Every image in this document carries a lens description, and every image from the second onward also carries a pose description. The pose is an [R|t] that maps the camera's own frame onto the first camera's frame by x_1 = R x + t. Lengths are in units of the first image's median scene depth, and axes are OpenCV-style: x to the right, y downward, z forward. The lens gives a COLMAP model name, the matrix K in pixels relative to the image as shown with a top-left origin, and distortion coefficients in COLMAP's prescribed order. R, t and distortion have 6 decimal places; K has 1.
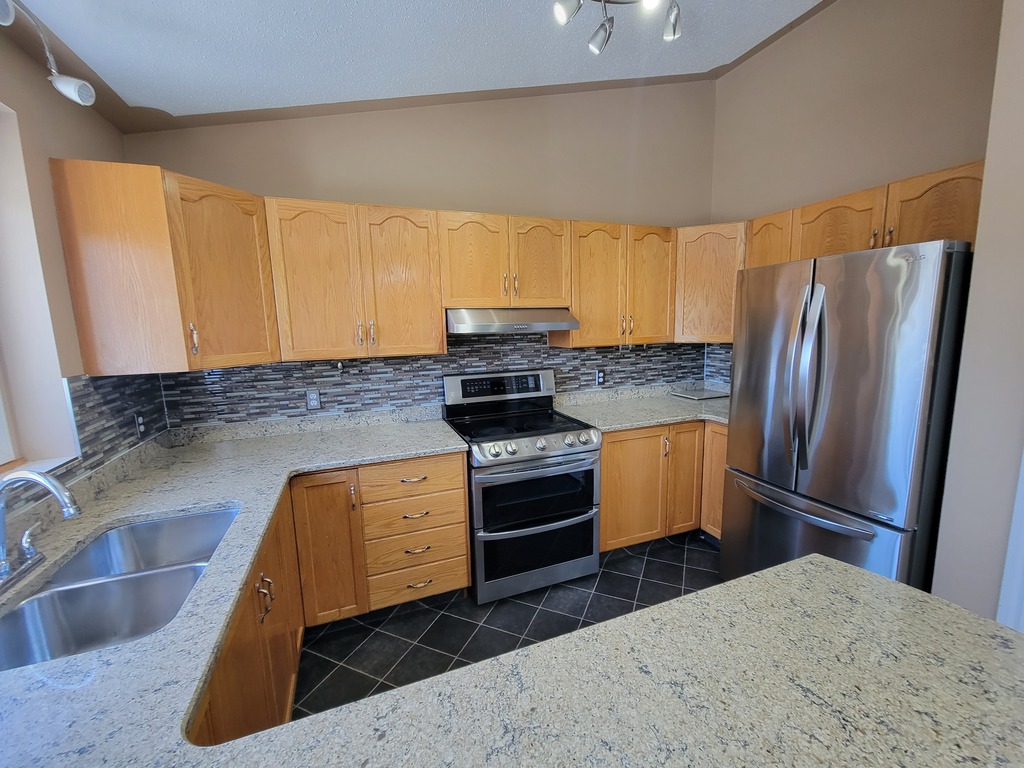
lens RADIAL K [[416.9, 0, 515.1], [0, 416.9, 383.9], [0, 0, 1]] dist [0.004639, -0.001127]
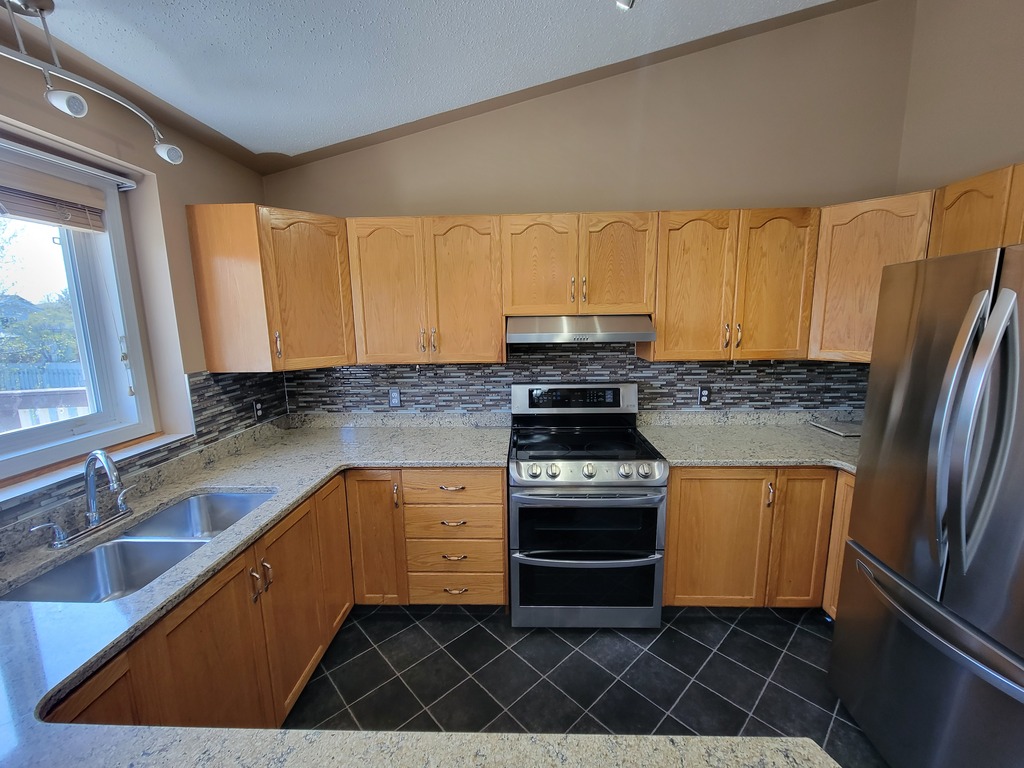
lens RADIAL K [[416.9, 0, 513.4], [0, 416.9, 384.6], [0, 0, 1]] dist [0.004639, -0.001127]
pose [[0.921392, 0.070841, -0.382123, 0.236646], [-0.063353, 0.997473, 0.032159, -0.056238], [0.383435, -0.005423, 0.923552, 0.114805]]
